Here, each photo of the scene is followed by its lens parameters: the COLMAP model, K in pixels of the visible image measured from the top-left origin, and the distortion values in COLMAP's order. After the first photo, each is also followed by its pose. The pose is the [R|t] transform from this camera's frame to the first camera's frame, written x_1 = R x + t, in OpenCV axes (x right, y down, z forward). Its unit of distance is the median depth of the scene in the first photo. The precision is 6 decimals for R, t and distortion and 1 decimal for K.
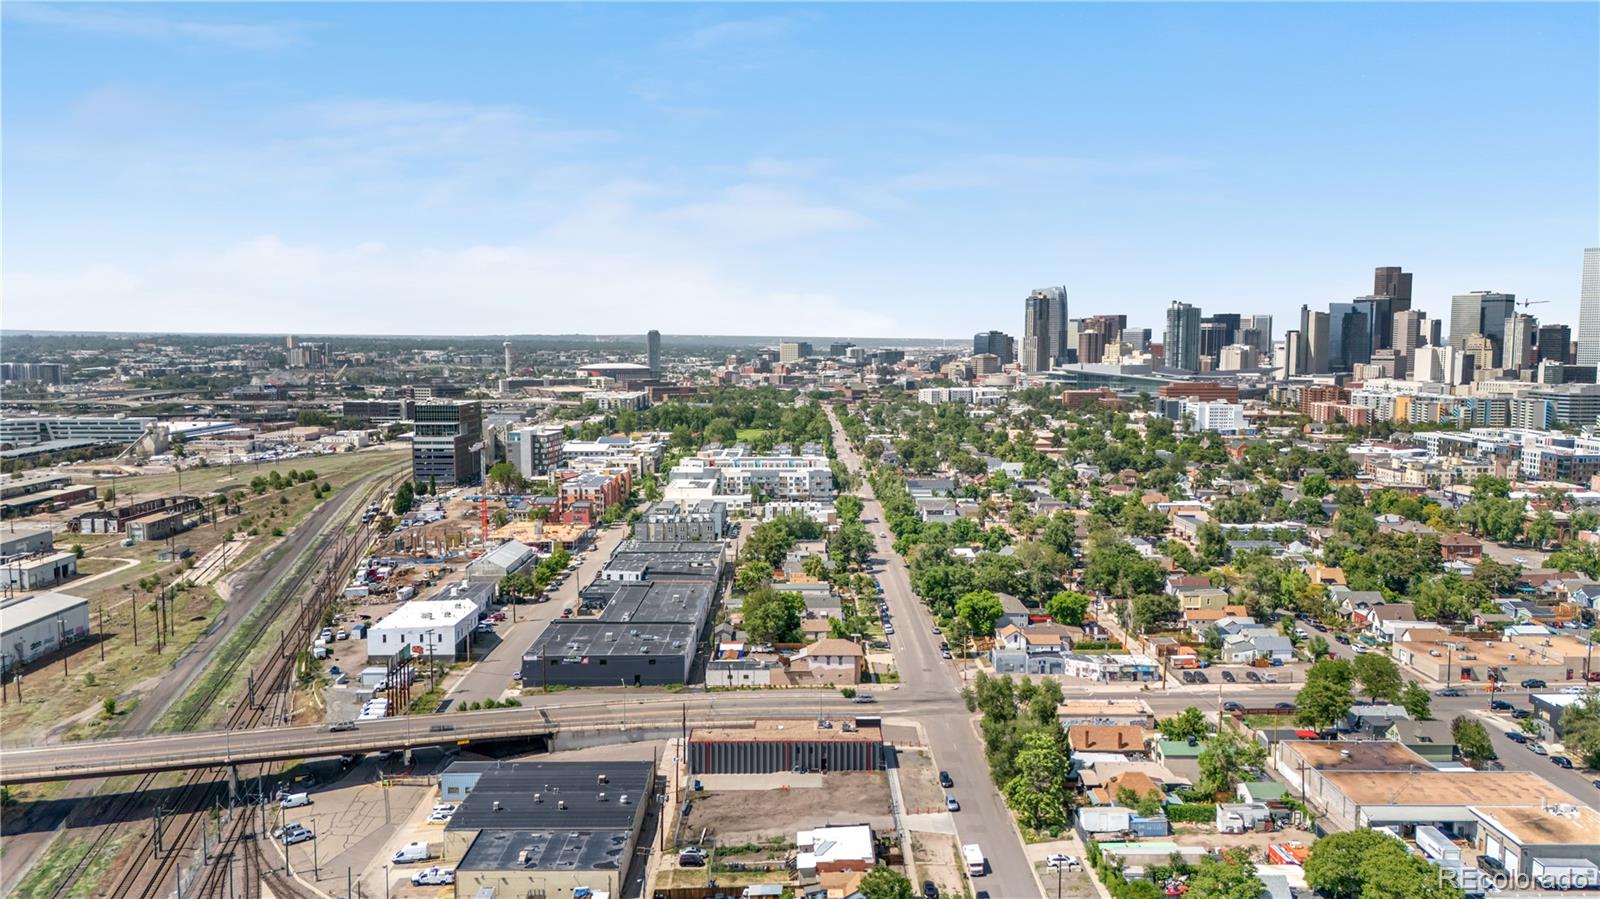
lens RADIAL K [[1175.6, 0, 800.0], [0, 1175.6, 449.5], [0, 0, 1]] dist [0.107909, -0.127532]
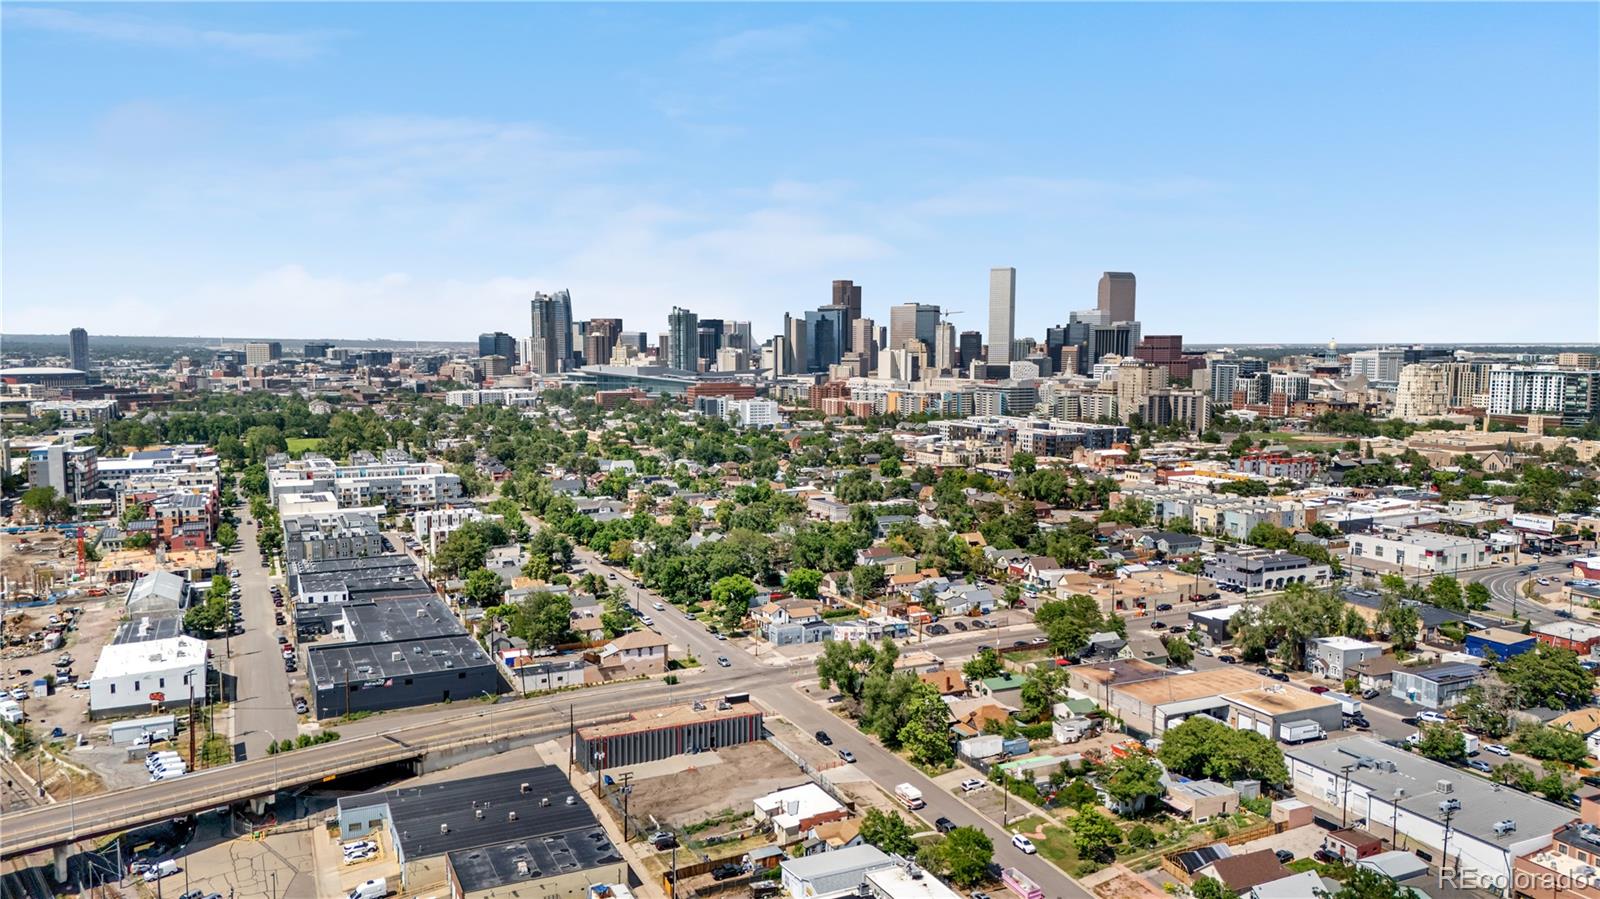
lens RADIAL K [[1169.2, 0, 796.3], [0, 1169.2, 454.7], [0, 0, 1]] dist [0.108507, -0.121098]
pose [[0.905096, -0.040390, 0.423285, -0.233101], [0.039121, 0.999166, 0.011690, -0.000199], [-0.423404, 0.005979, 0.905921, 0.010051]]
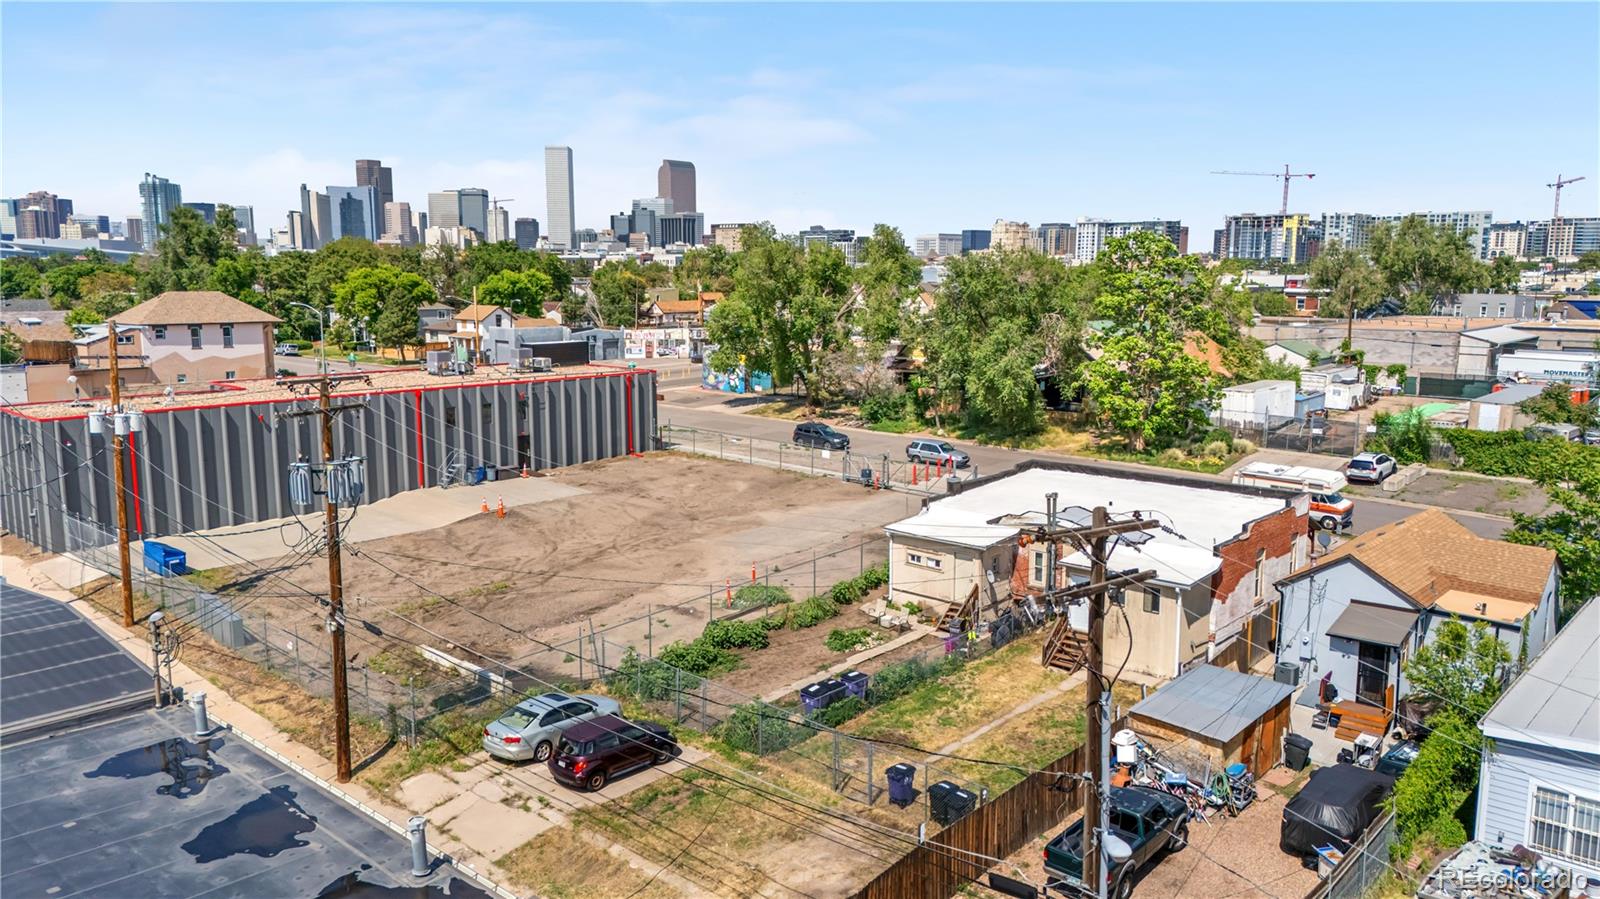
lens RADIAL K [[1169.2, 0, 796.3], [0, 1169.2, 454.7], [0, 0, 1]] dist [0.108507, -0.121098]
pose [[0.674988, -0.112964, 0.729130, -0.113365], [0.065641, 0.993486, 0.093154, 0.162009], [-0.734903, -0.015017, 0.678006, 0.484896]]
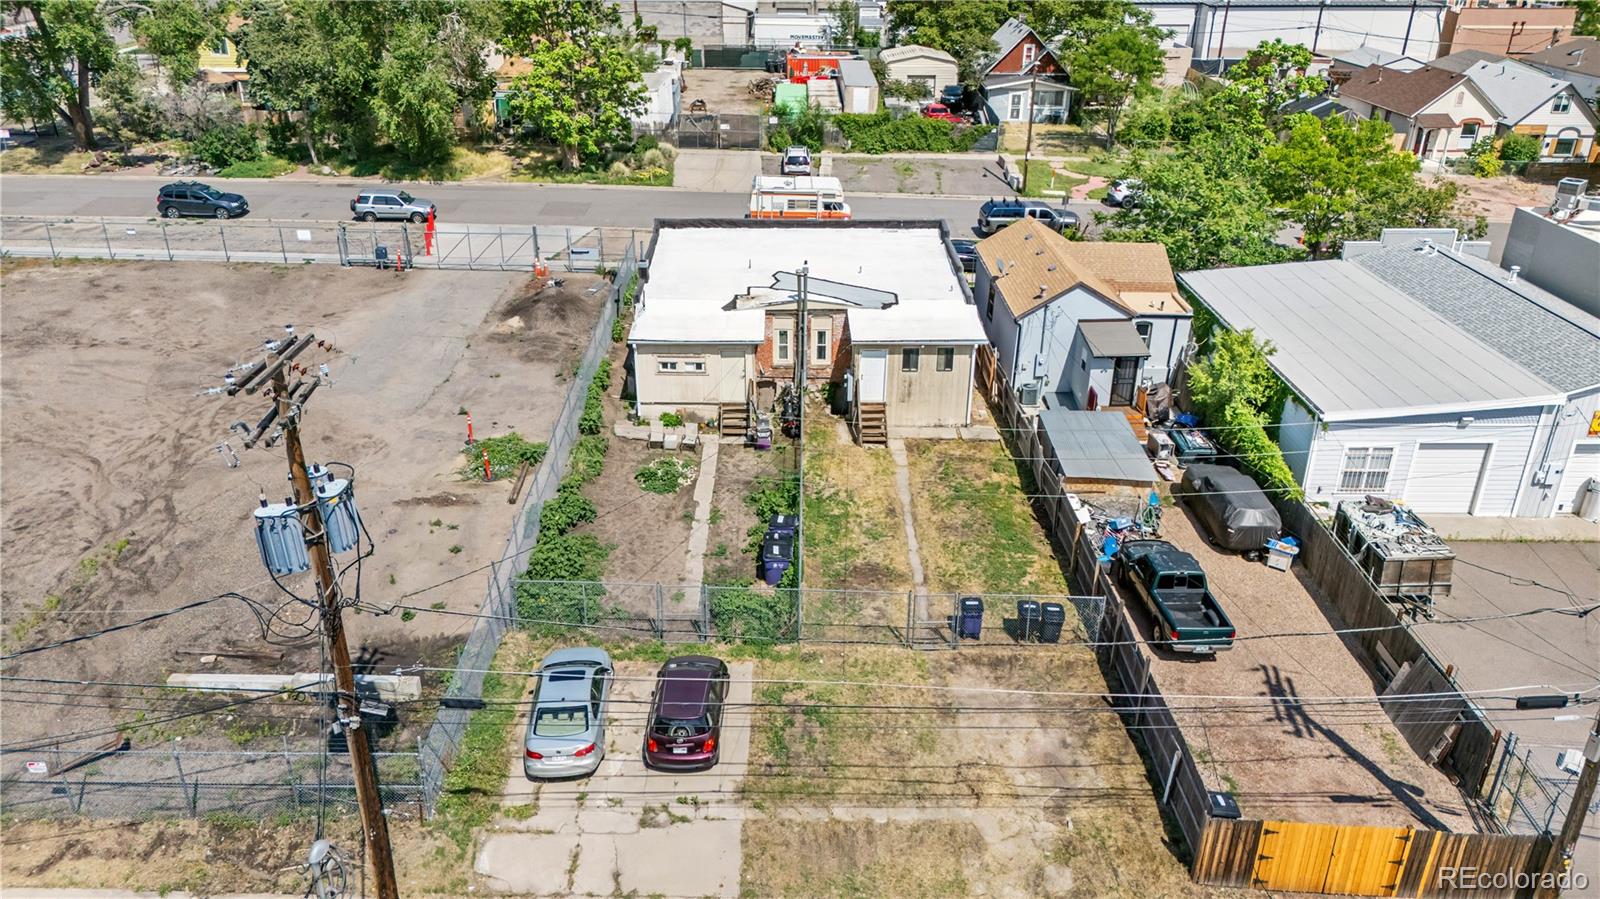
lens RADIAL K [[1169.2, 0, 796.3], [0, 1169.2, 454.7], [0, 0, 1]] dist [0.108507, -0.121098]
pose [[-0.004125, -0.426704, 0.904382, -0.121424], [0.088035, 0.900723, 0.425379, 0.143957], [-0.996109, 0.081372, 0.033850, 0.554223]]
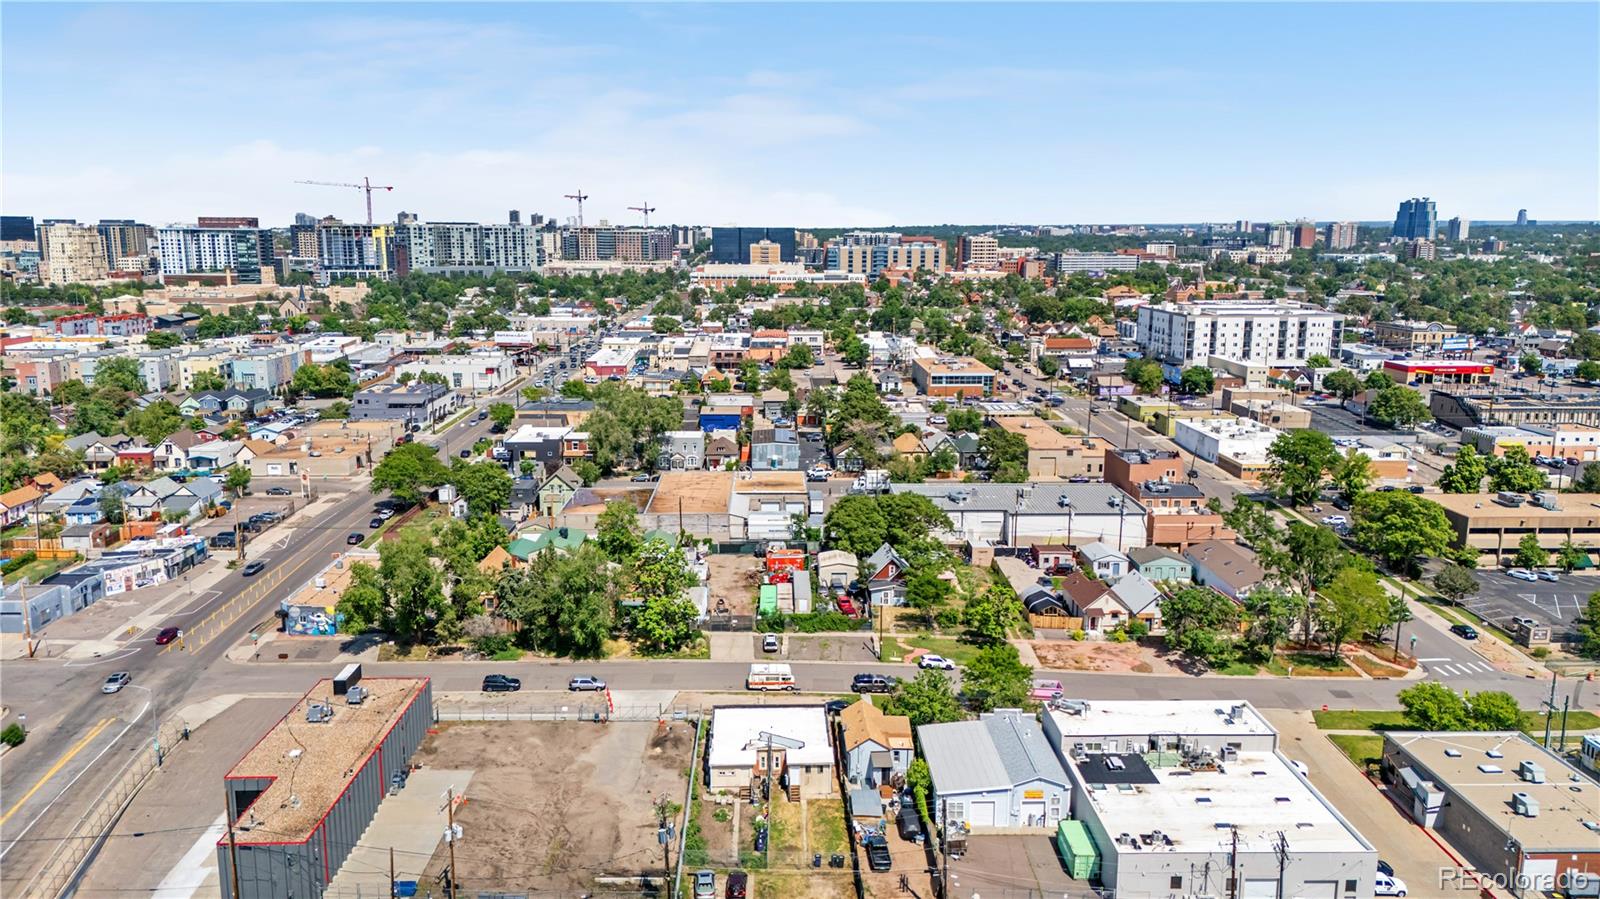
lens RADIAL K [[1169.2, 0, 796.3], [0, 1169.2, 454.7], [0, 0, 1]] dist [0.108507, -0.121098]
pose [[-0.019450, -0.188215, 0.981935, -0.340834], [0.094398, 0.977388, 0.189214, 0.025470], [-0.995345, 0.096373, -0.001243, 0.539882]]
